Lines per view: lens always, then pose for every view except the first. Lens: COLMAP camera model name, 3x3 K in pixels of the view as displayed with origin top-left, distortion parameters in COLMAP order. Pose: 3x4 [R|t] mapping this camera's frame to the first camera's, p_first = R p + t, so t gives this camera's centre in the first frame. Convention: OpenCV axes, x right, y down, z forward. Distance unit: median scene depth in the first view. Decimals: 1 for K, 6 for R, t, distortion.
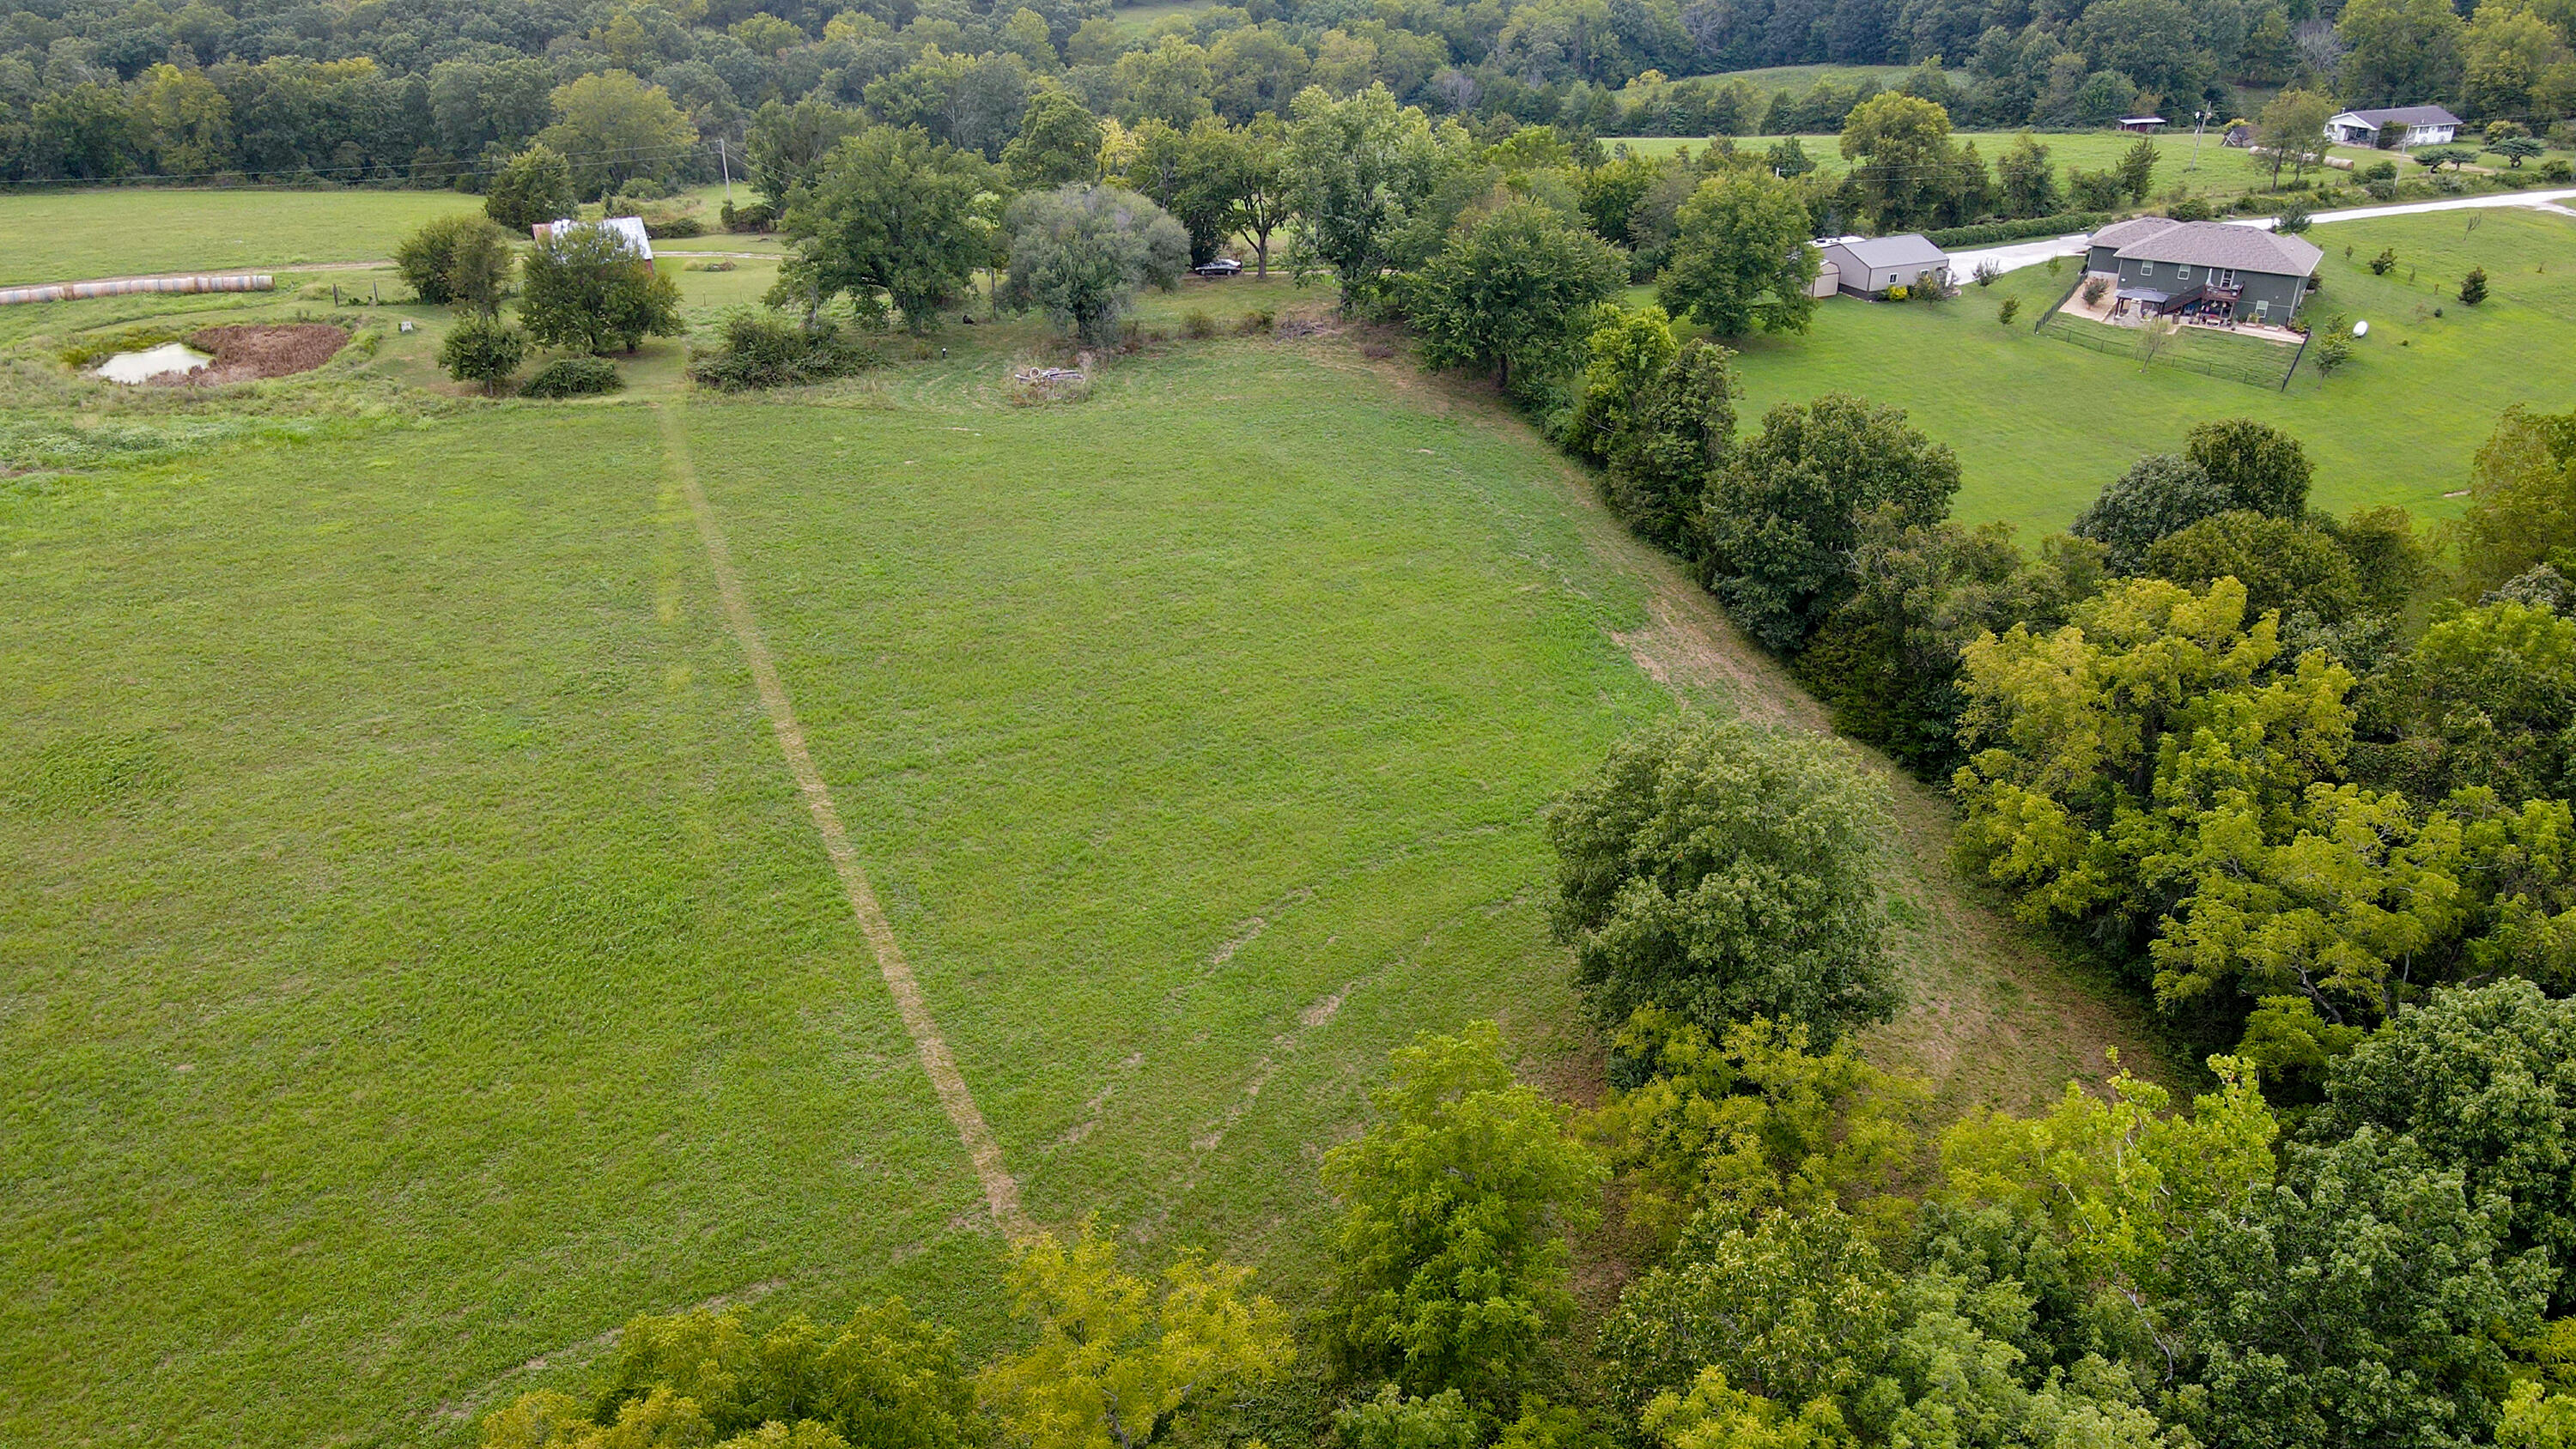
lens RADIAL K [[1900.9, 0, 1288.0], [0, 1900.9, 724.5], [0, 0, 1]] dist [-0.002462, 0.038219]
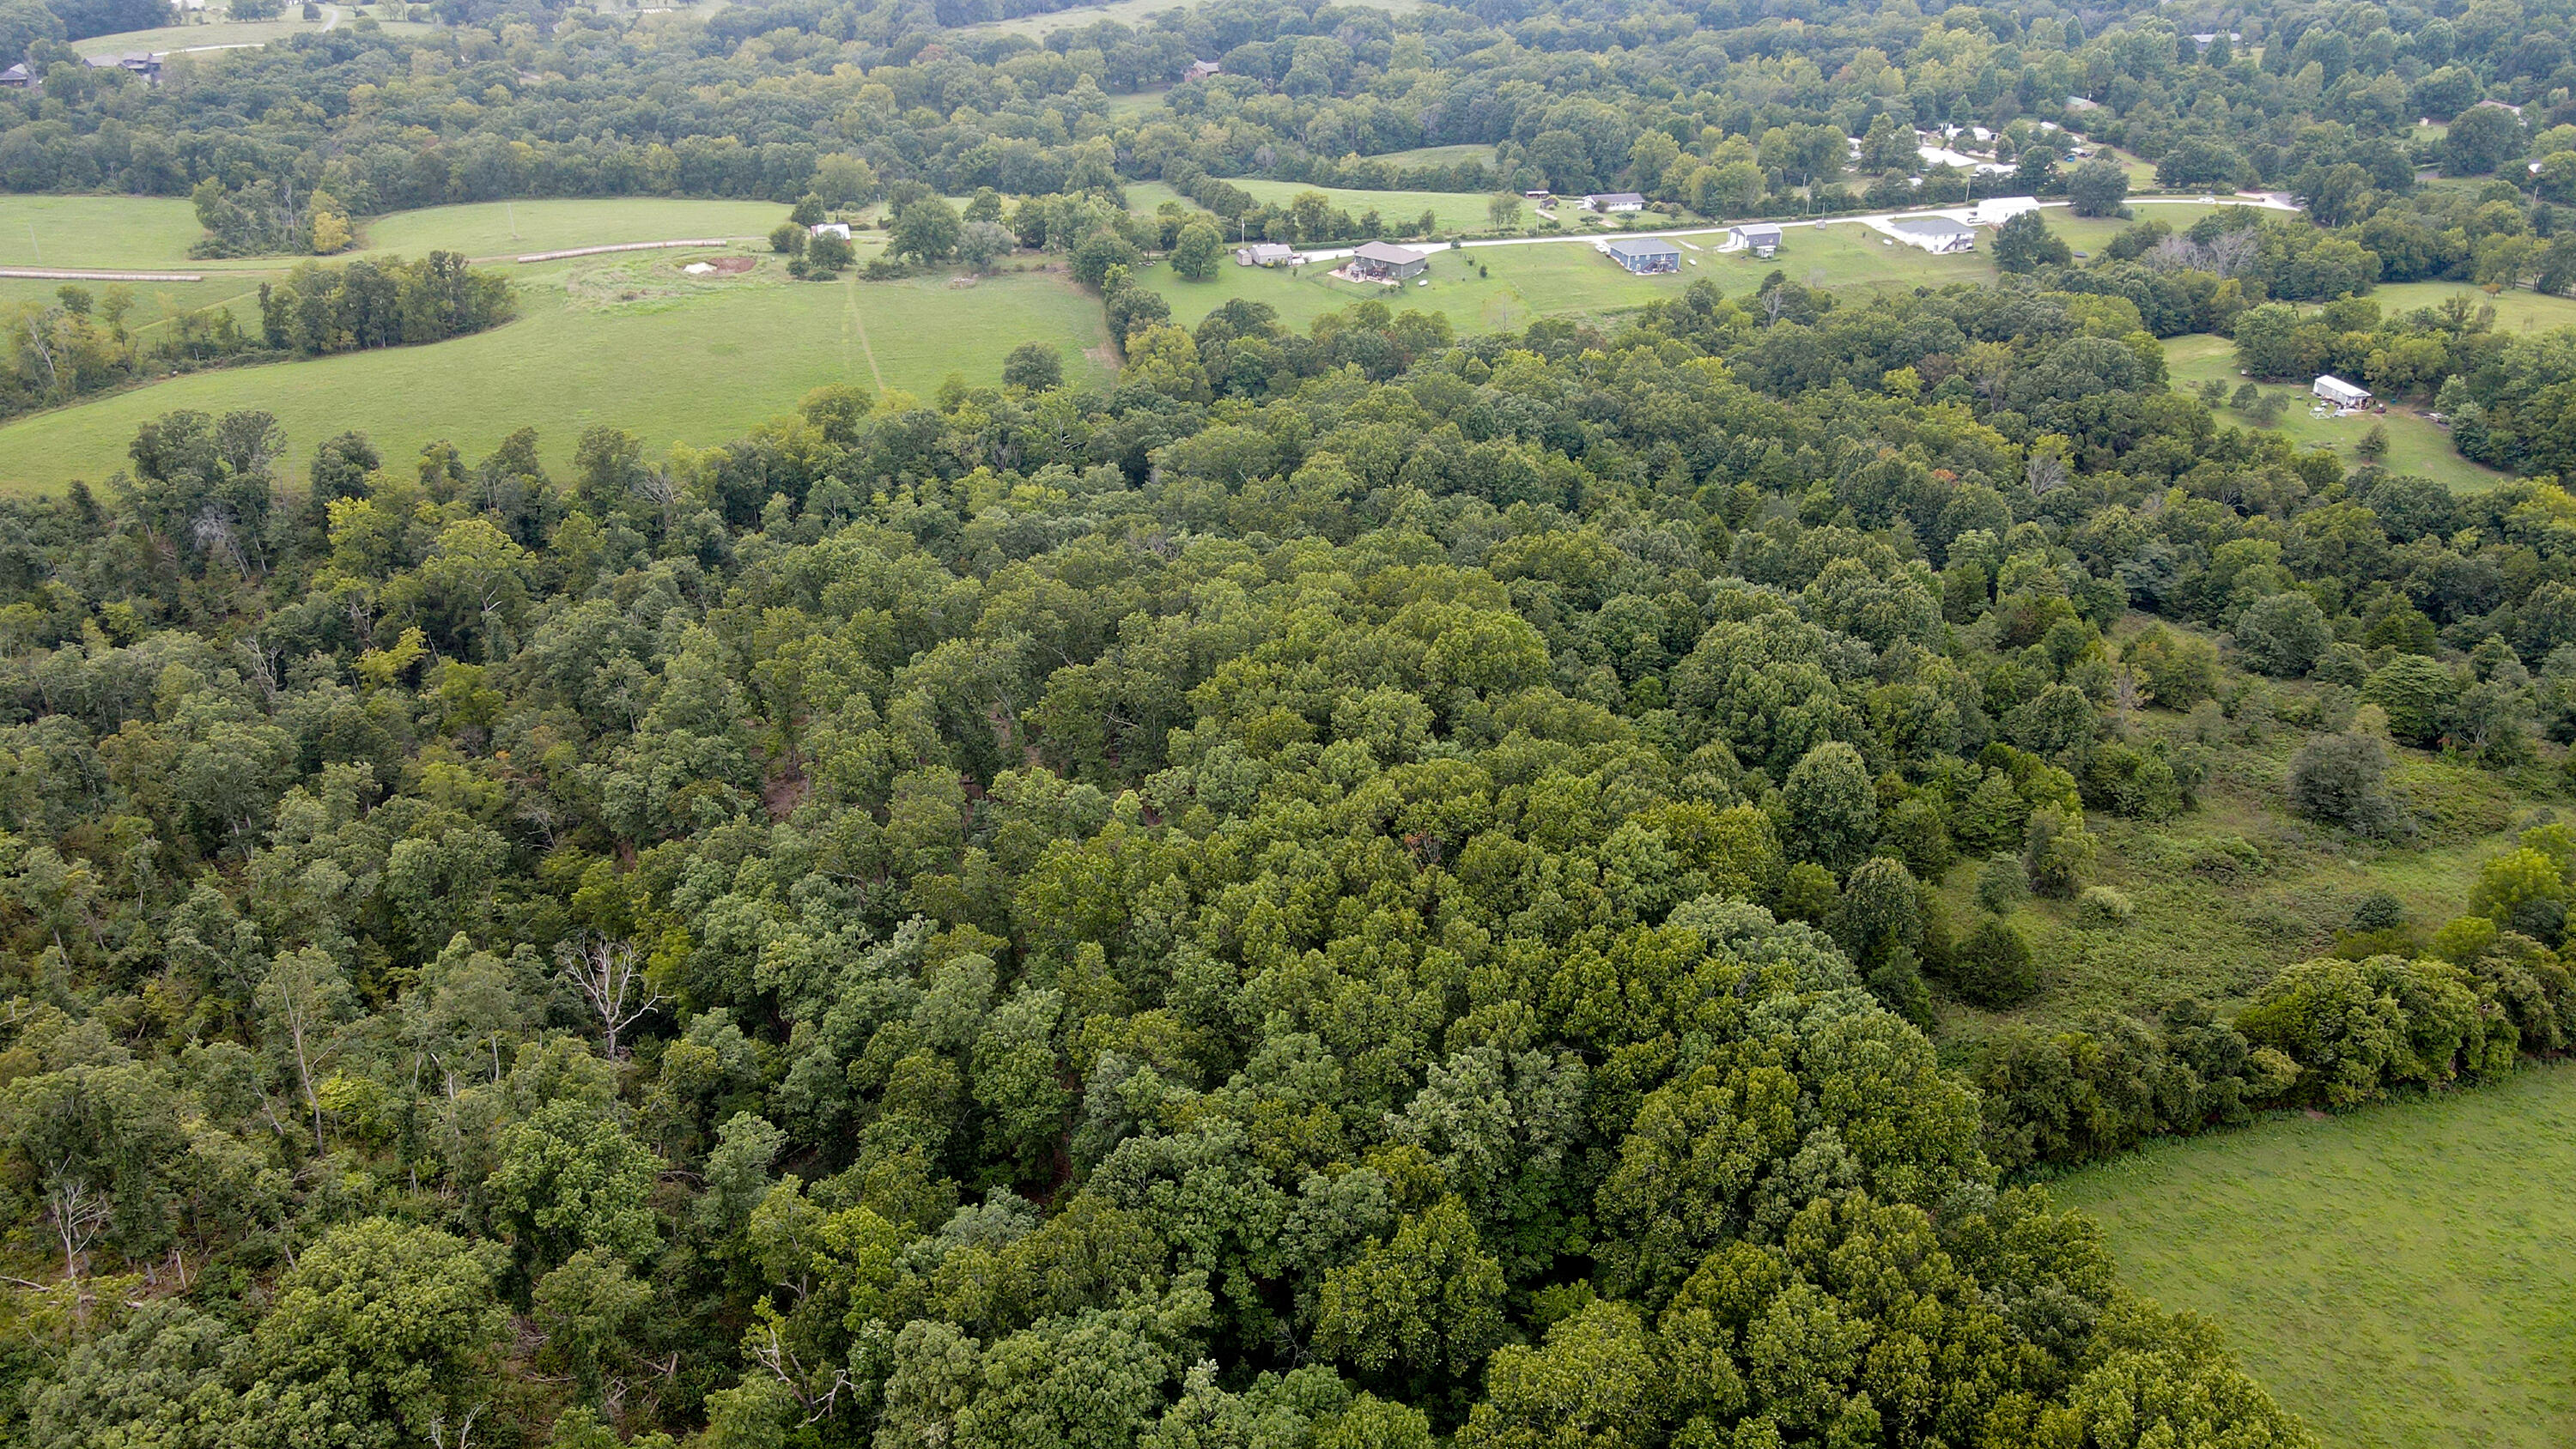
lens RADIAL K [[1900.9, 0, 1288.0], [0, 1900.9, 724.5], [0, 0, 1]] dist [-0.002462, 0.038219]
pose [[0.993473, 0.056936, -0.098846, 0.735962], [-0.055383, 0.998296, 0.018388, 0.452159], [0.099724, -0.012794, 0.994933, -2.044548]]
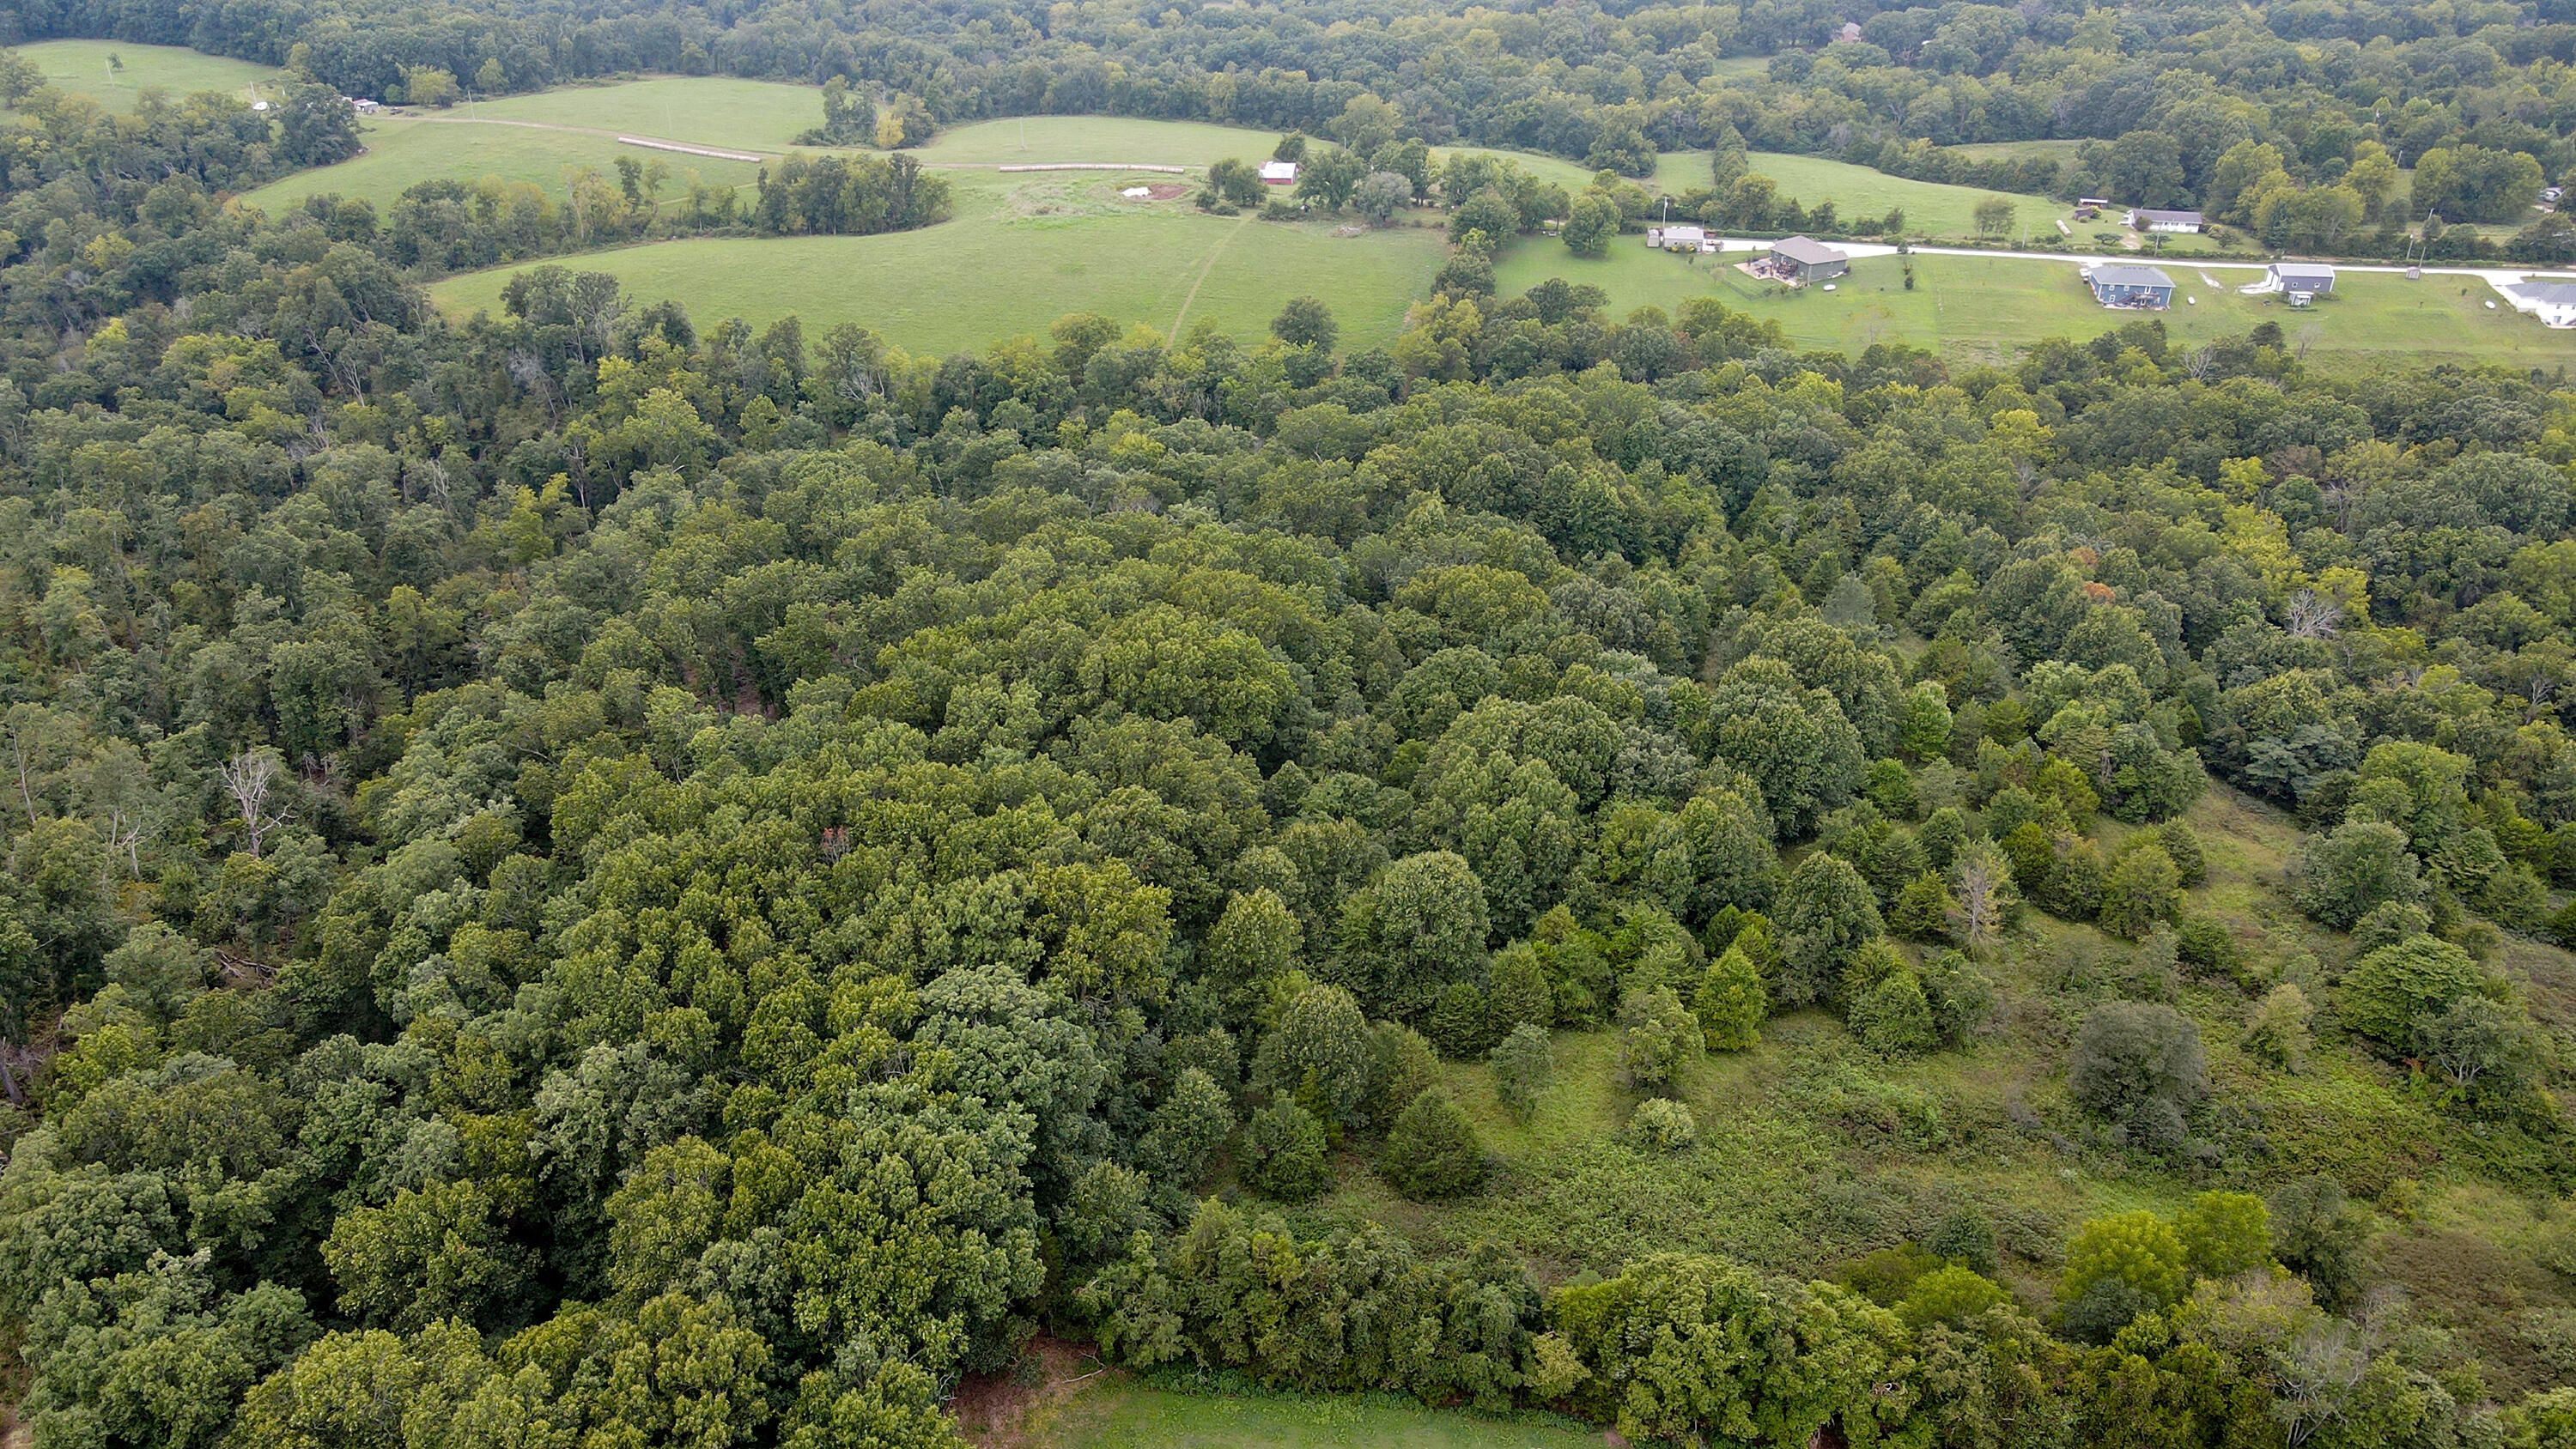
lens RADIAL K [[1900.9, 0, 1288.0], [0, 1900.9, 724.5], [0, 0, 1]] dist [-0.002462, 0.038219]
pose [[0.832855, 0.262934, -0.487051, 1.470529], [-0.241964, 0.964383, 0.106863, 0.288466], [0.497801, 0.028848, 0.866811, -1.710627]]
